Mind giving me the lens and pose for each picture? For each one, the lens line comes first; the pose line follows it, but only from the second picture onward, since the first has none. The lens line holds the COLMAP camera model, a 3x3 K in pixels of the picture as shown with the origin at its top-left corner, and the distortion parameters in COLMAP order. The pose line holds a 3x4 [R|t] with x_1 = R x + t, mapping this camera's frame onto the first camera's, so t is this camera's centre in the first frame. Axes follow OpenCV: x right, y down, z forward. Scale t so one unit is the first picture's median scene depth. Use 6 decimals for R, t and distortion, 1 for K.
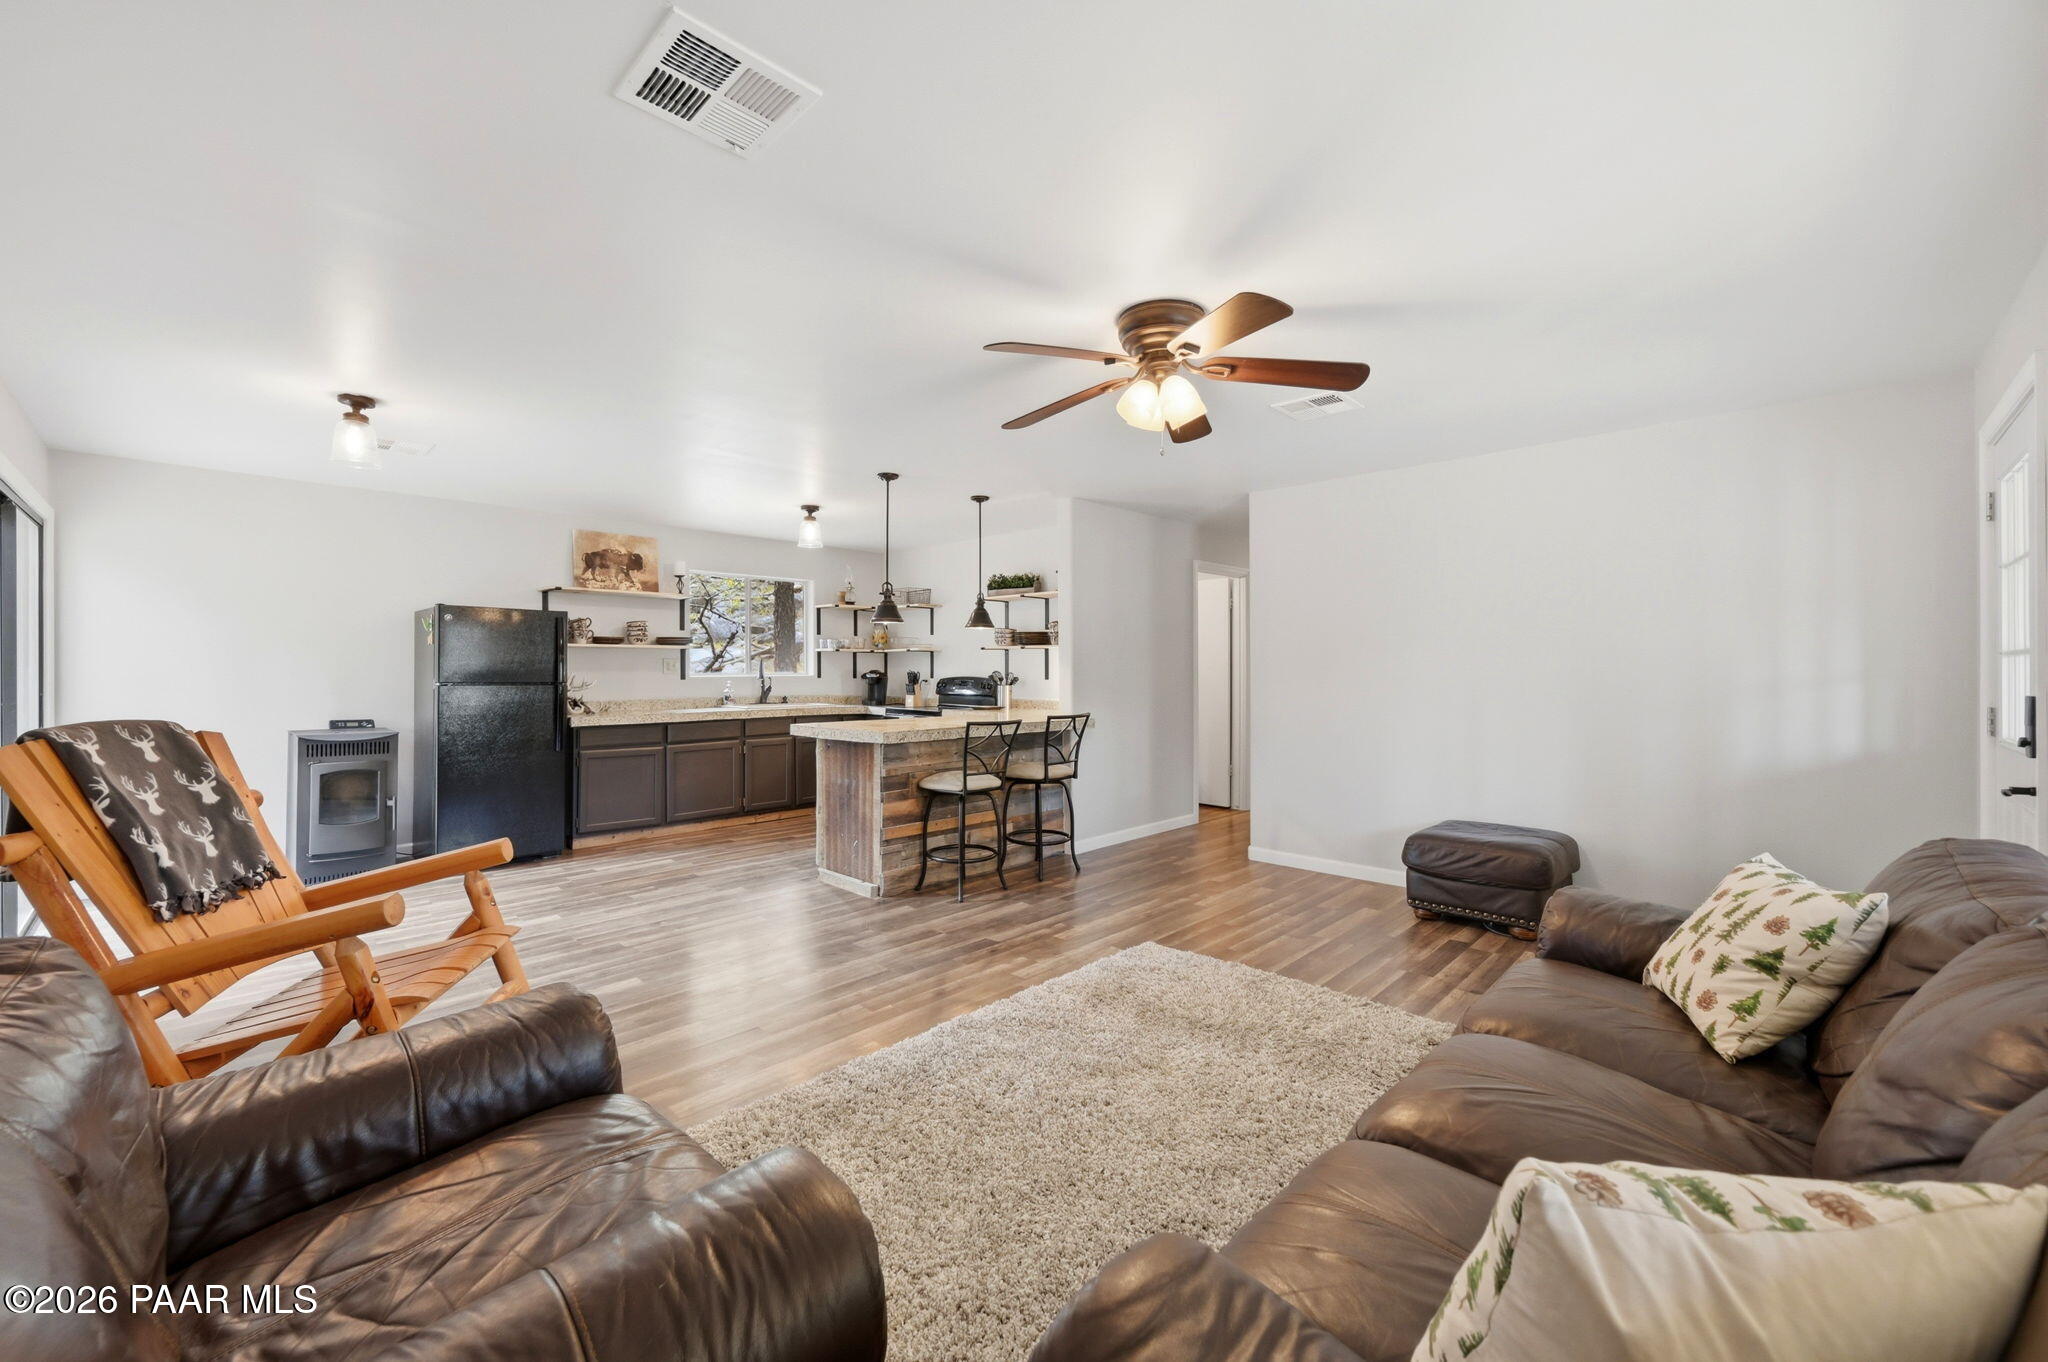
lens RADIAL K [[808.0, 0, 1018.4], [0, 808.0, 669.5], [0, 0, 1]] dist [-0.000858, -0.000507]
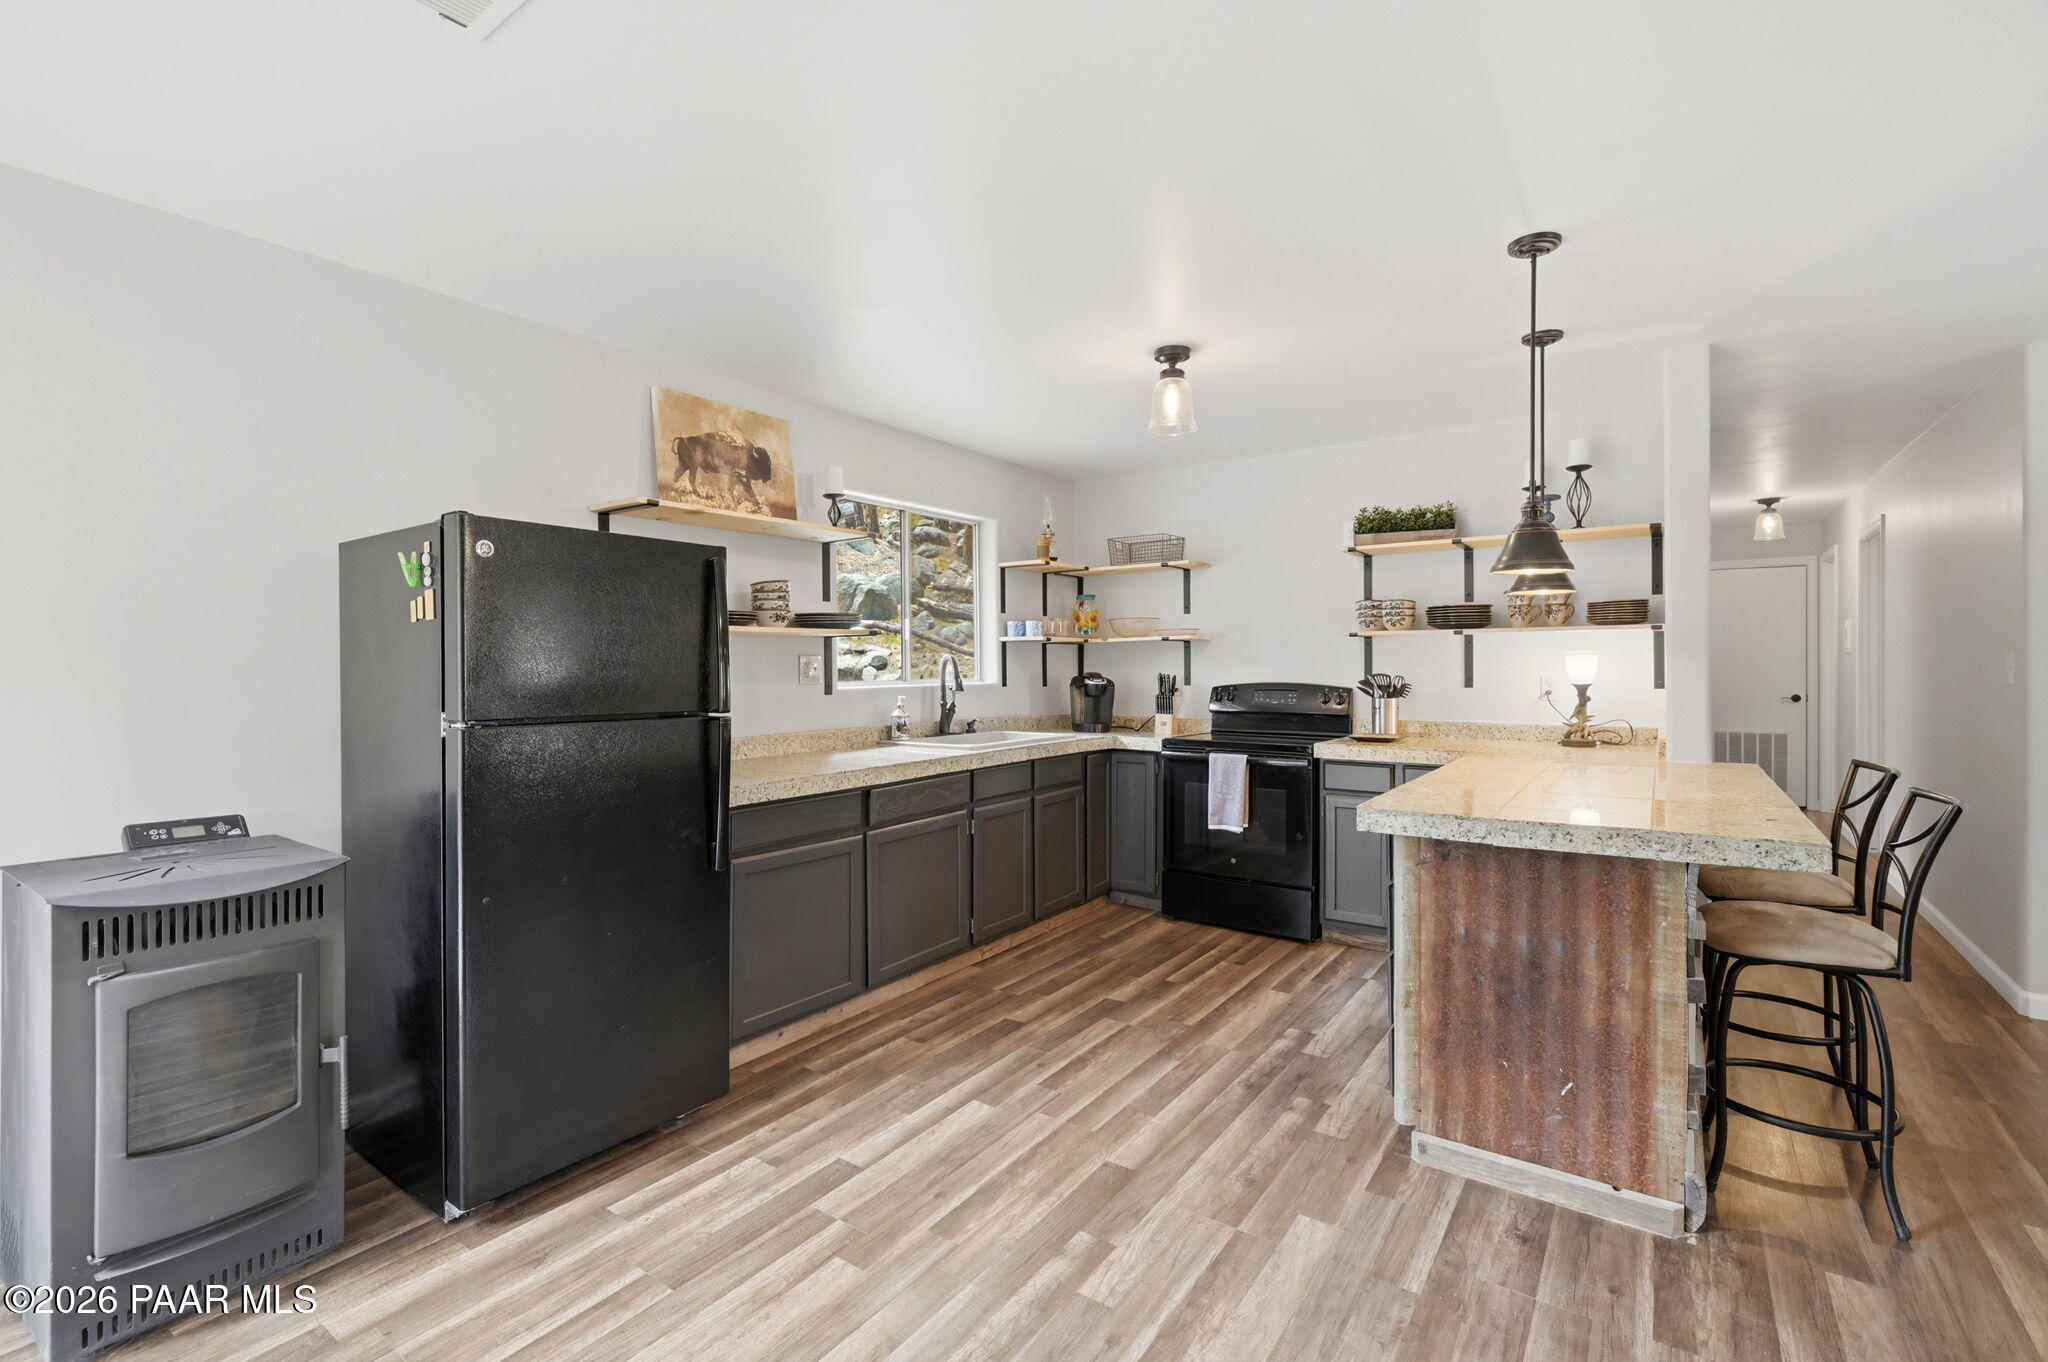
lens RADIAL K [[907.8, 0, 1020.3], [0, 907.8, 676.1], [0, 0, 1]] dist [-0.000679, 0.000684]
pose [[0.989095, -0.008497, 0.147033, -0.452085], [0.006780, 0.999903, 0.012180, -0.007169], [-0.147122, -0.011050, 0.989057, 0.470715]]
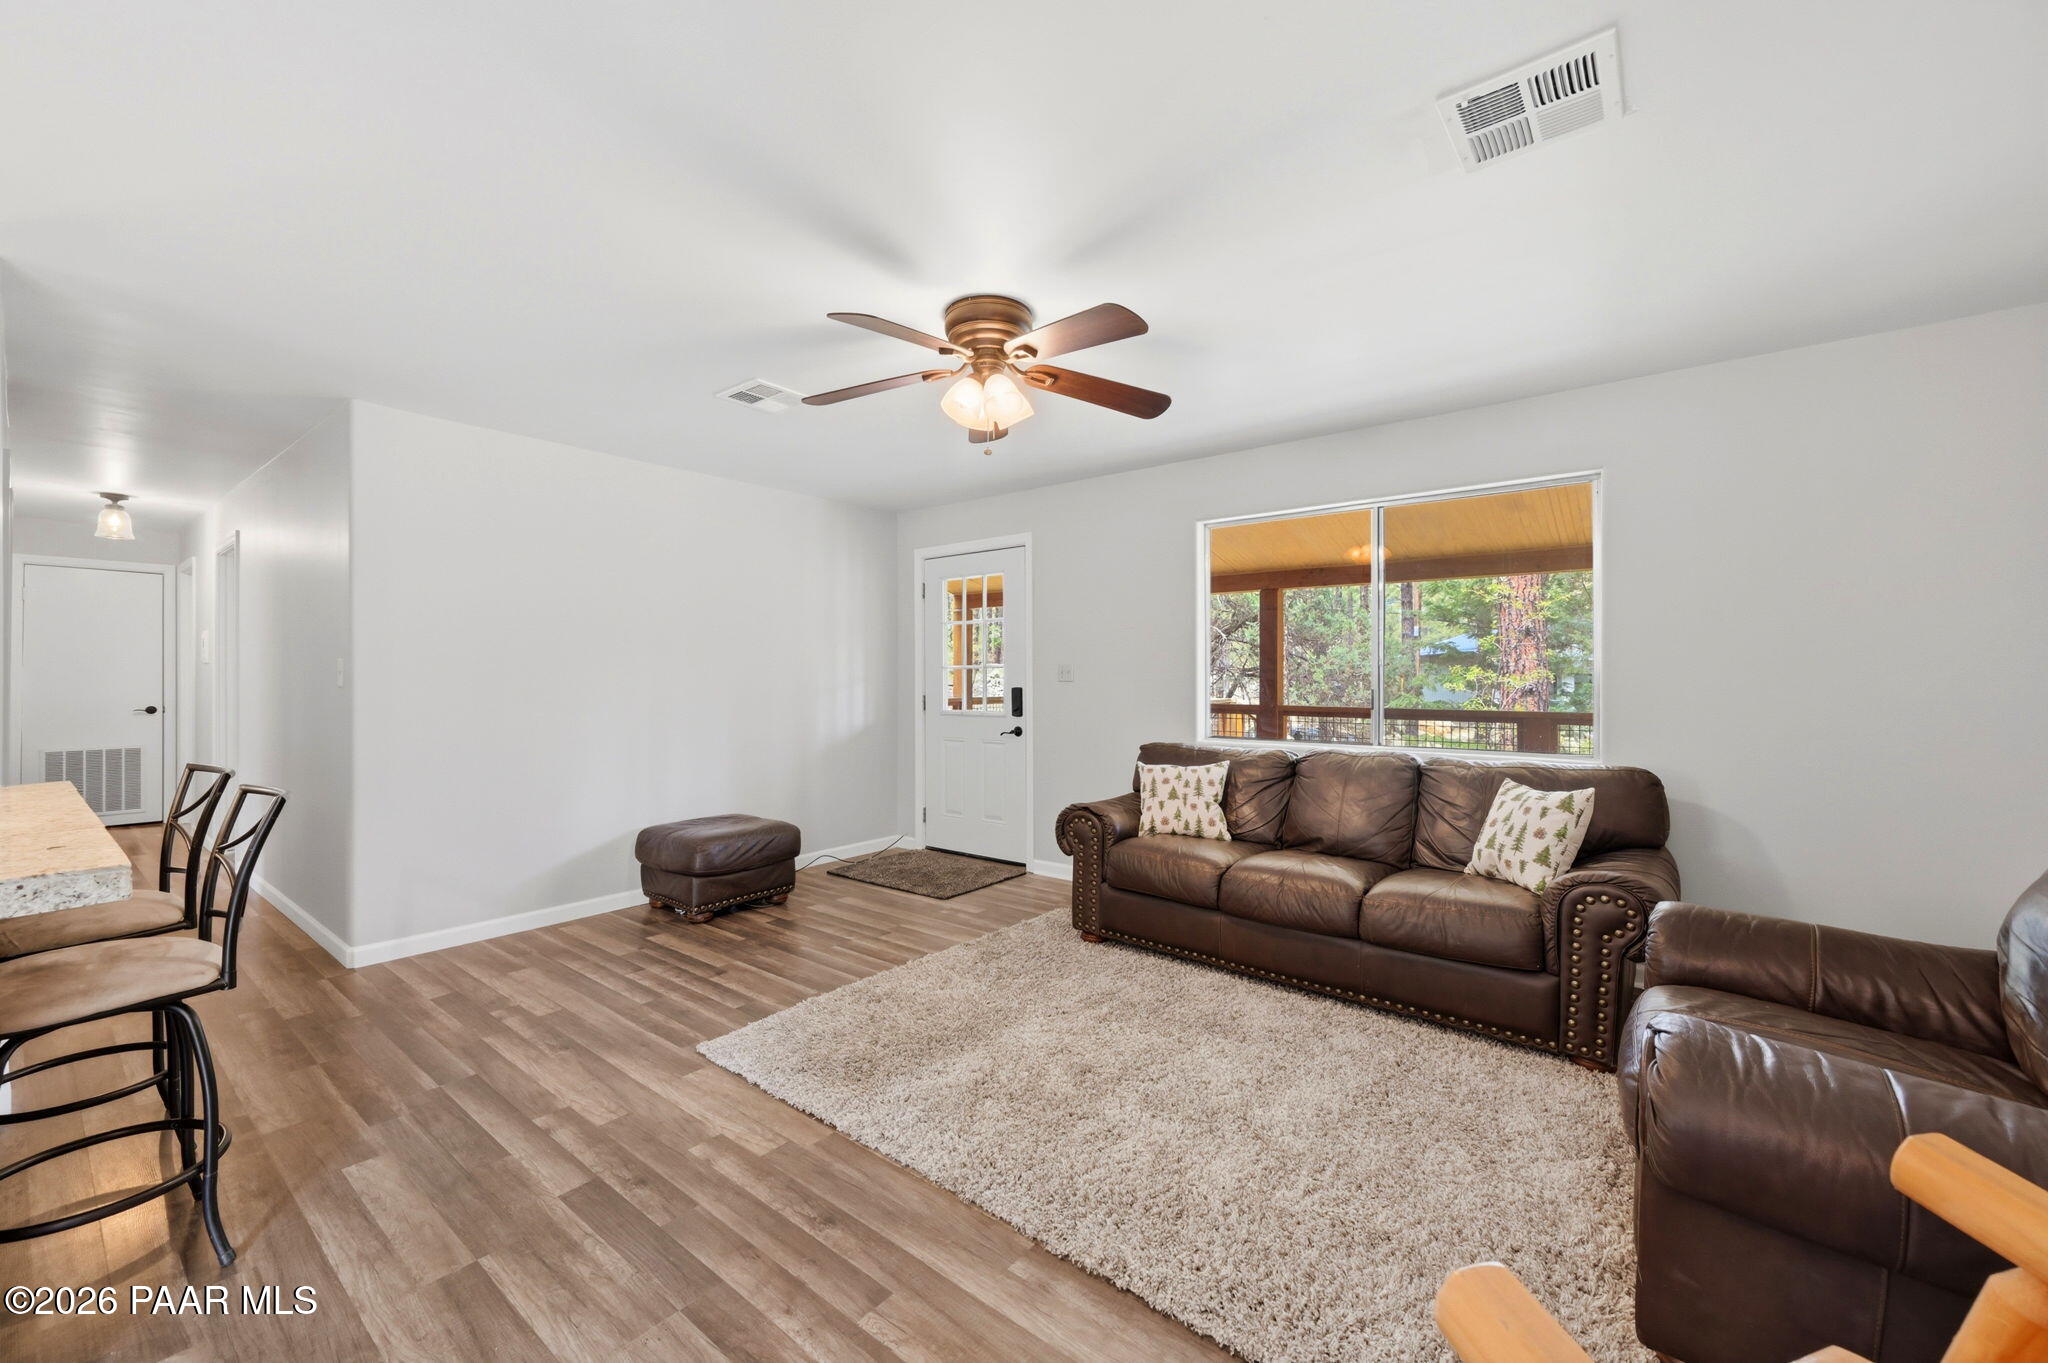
lens RADIAL K [[808.0, 0, 1020.3], [0, 808.0, 677.4], [0, 0, 1]] dist [-0.000858, -0.000507]
pose [[-0.096366, 0.002283, 0.995343, -0.384275], [-0.001504, 0.999996, -0.002439, 0.003458], [-0.995345, -0.001732, -0.096362, 0.507021]]
